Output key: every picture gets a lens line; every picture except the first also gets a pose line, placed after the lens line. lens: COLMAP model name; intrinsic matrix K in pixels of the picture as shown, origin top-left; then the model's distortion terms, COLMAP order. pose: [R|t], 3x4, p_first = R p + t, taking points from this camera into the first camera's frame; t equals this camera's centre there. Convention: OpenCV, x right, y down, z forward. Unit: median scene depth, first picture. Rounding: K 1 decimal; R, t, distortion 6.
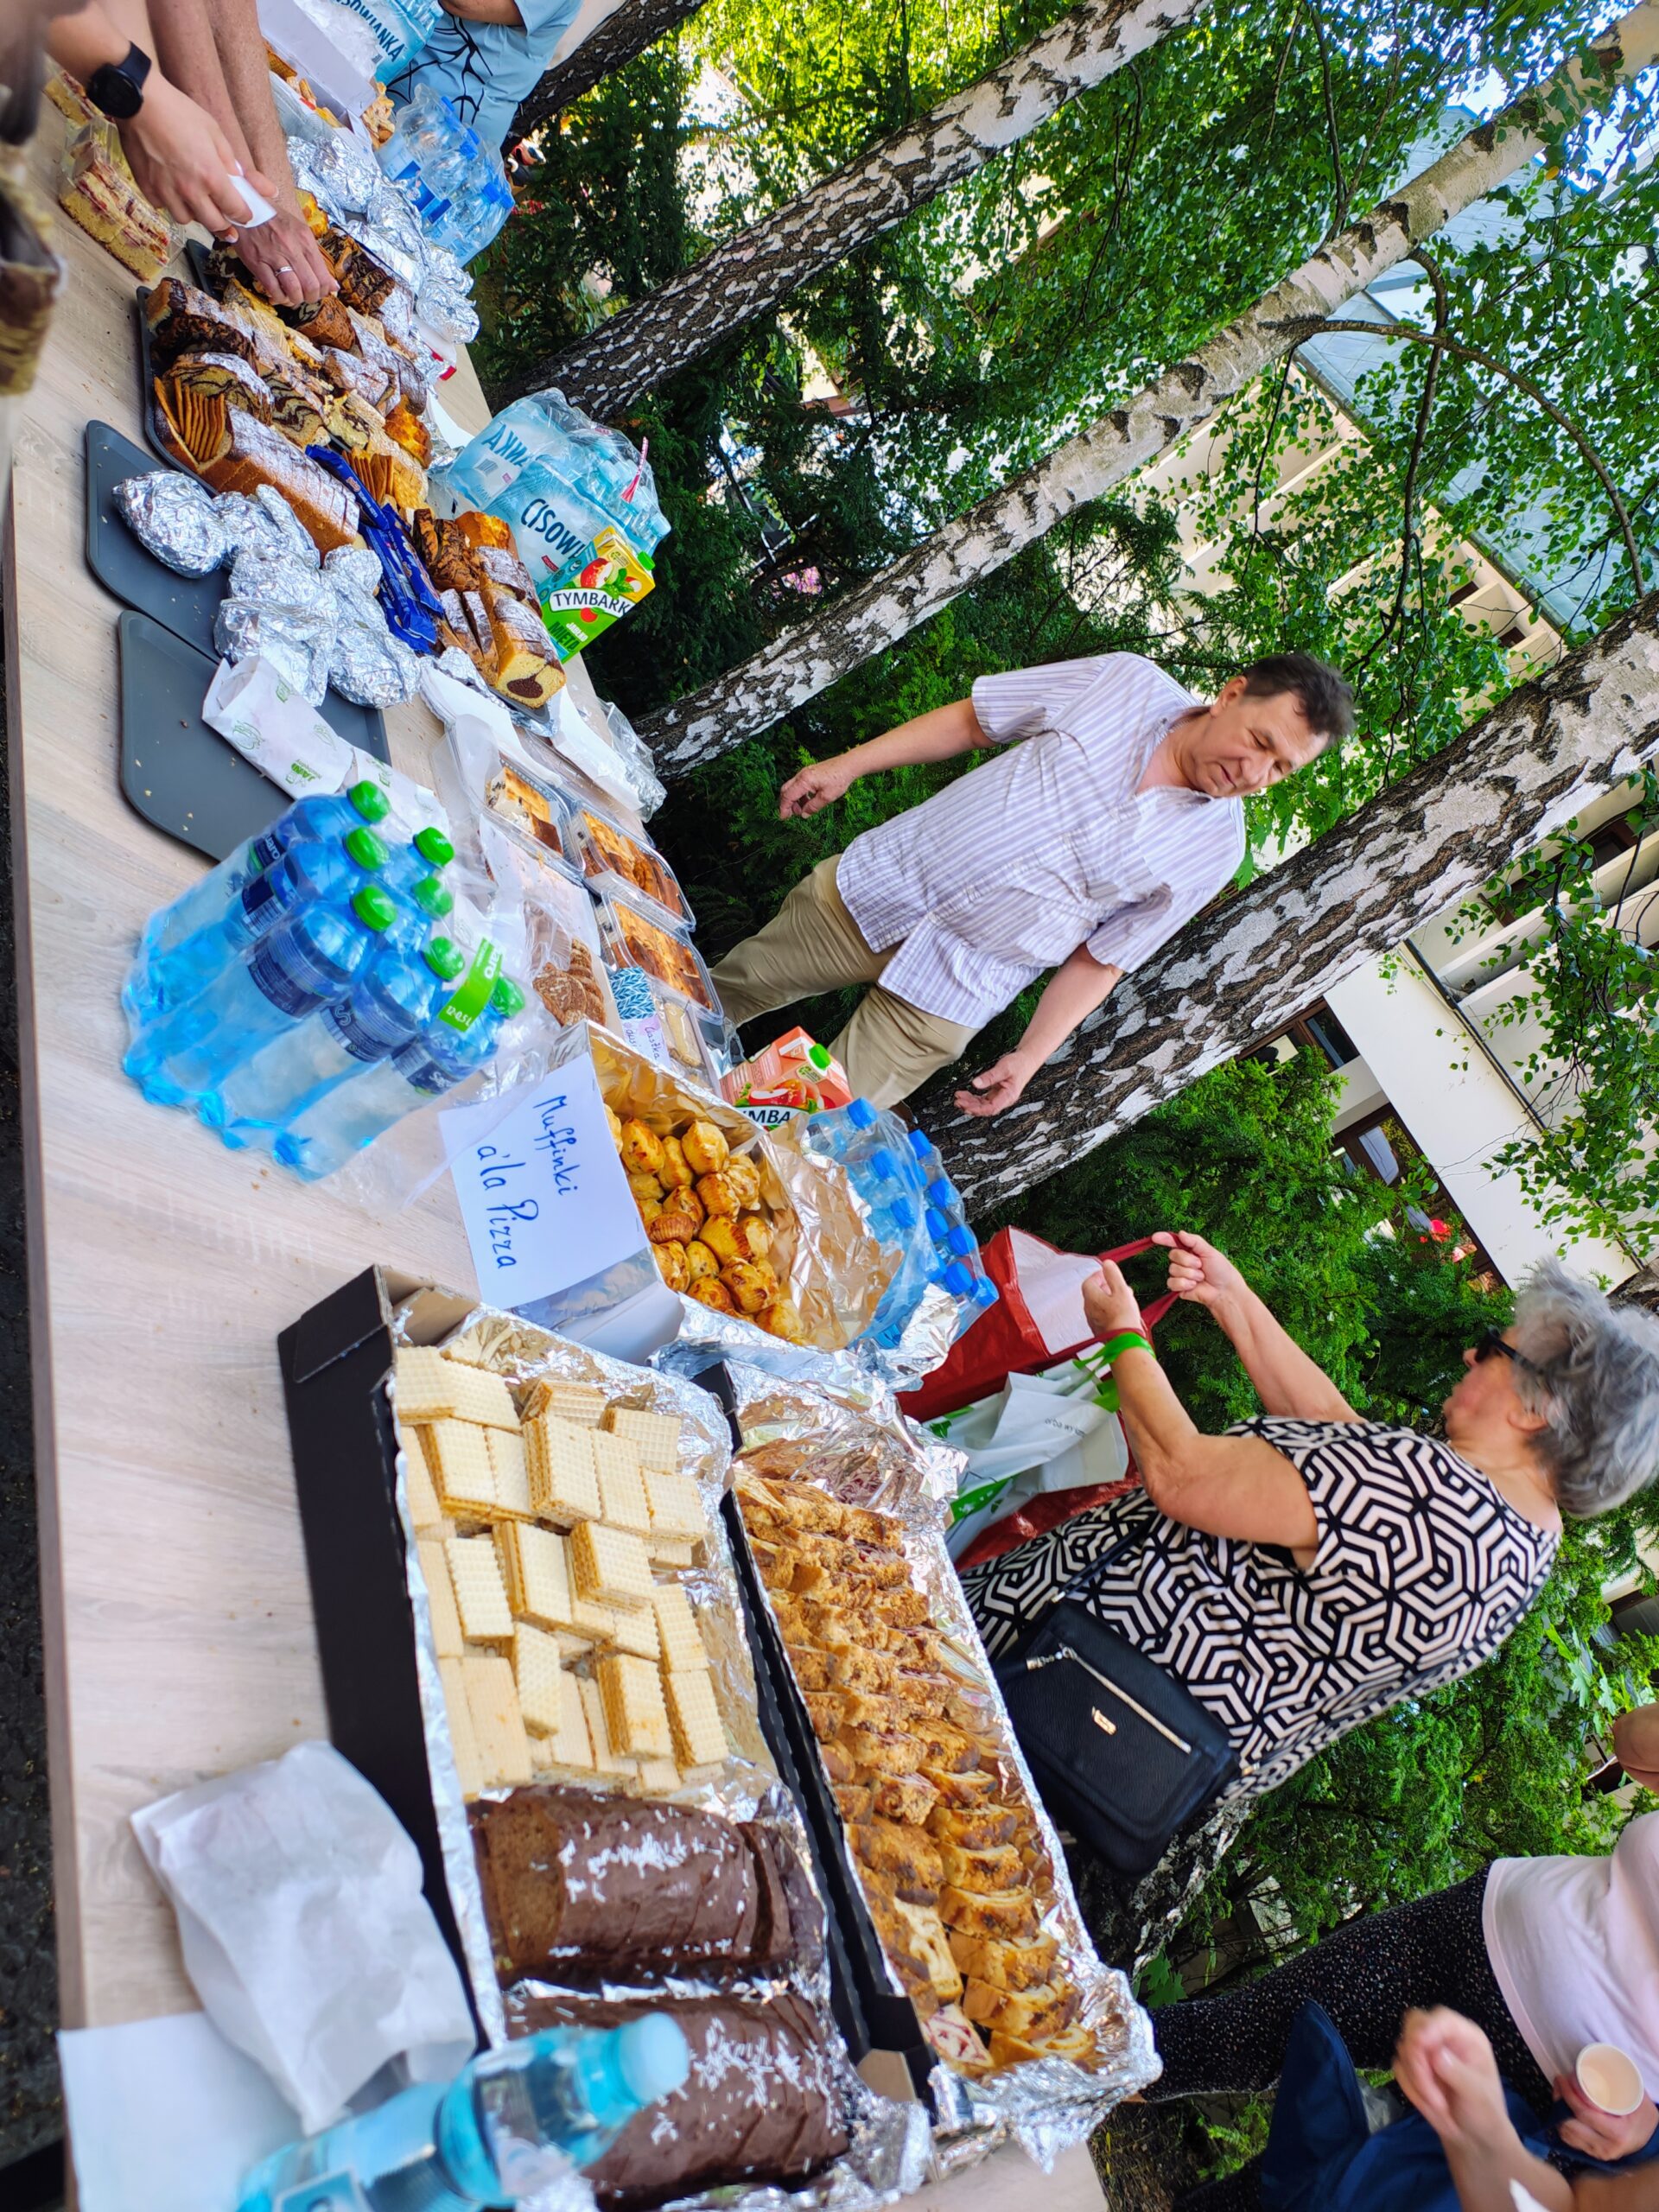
lens RADIAL K [[1592.8, 0, 828.9], [0, 1592.8, 1122.3], [0, 0, 1]] dist [0.021741, -0.071372]
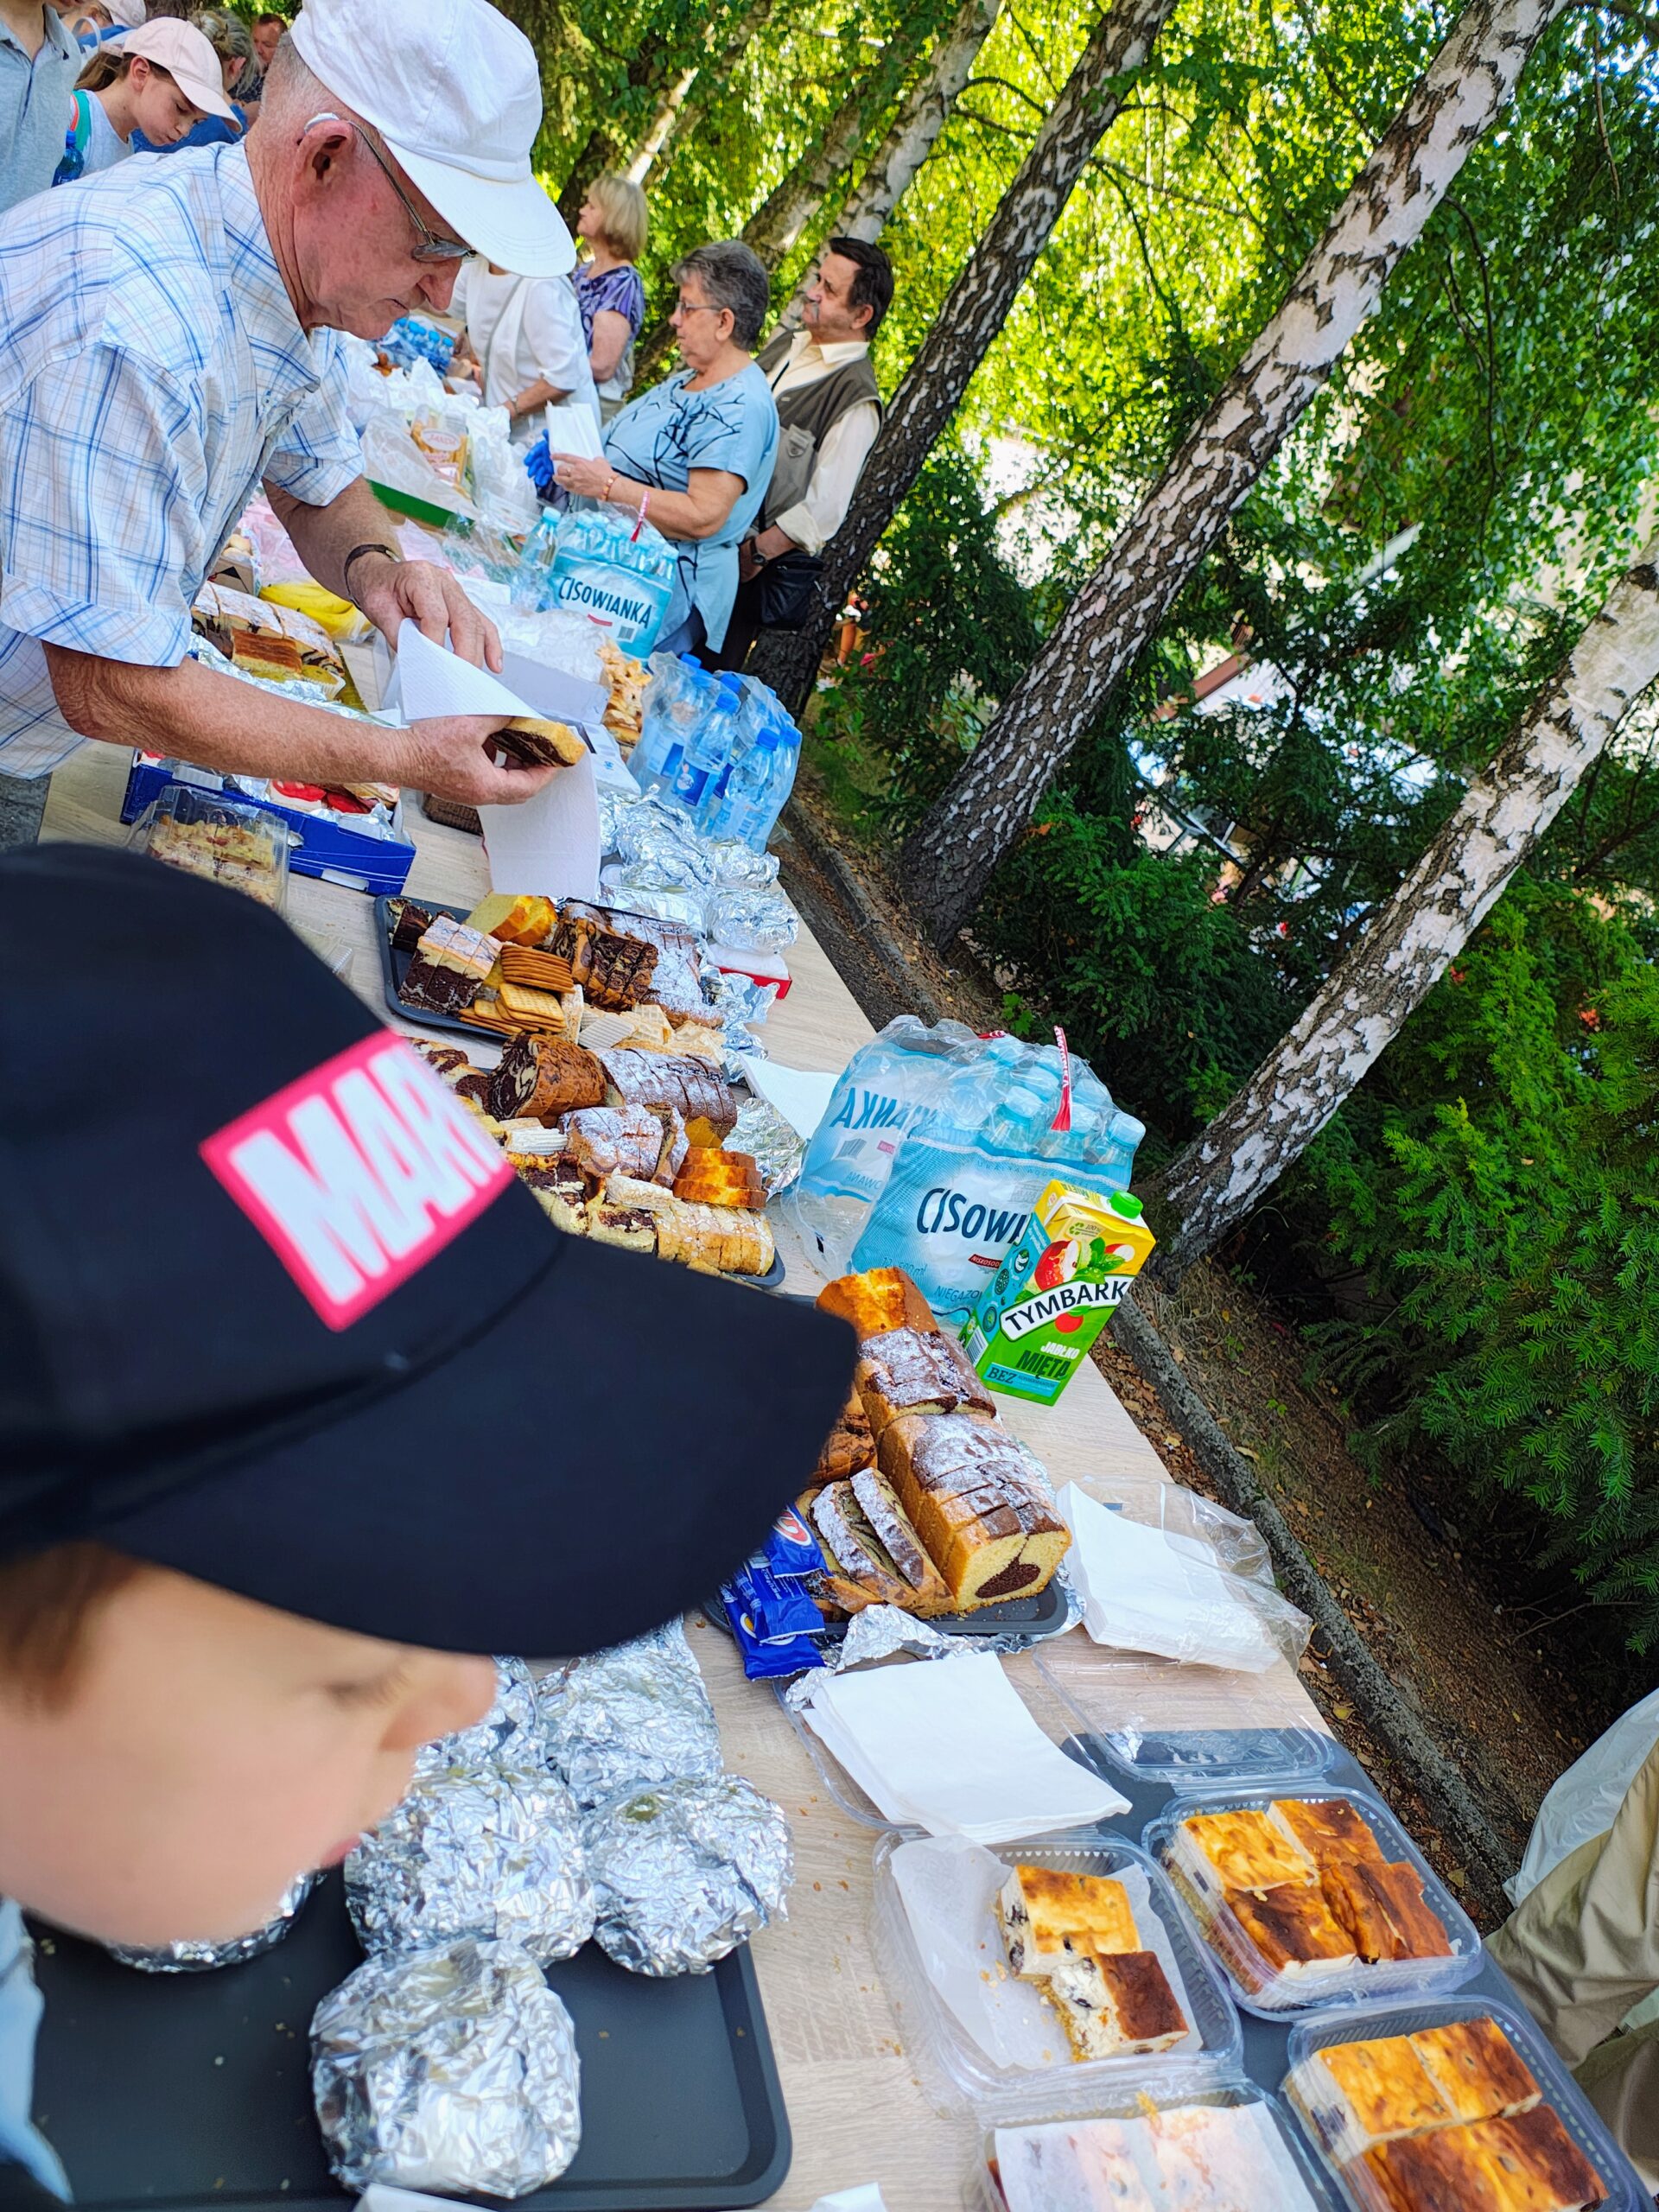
lens RADIAL K [[1592.8, 0, 822.8], [0, 1592.8, 1102.1], [0, 0, 1]] dist [0.021741, -0.071372]
pose [[0.874563, -0.365534, -0.318628, -0.004203], [0.293852, 0.922198, -0.251399, -0.117997], [0.385733, 0.126235, 0.913934, 0.174695]]
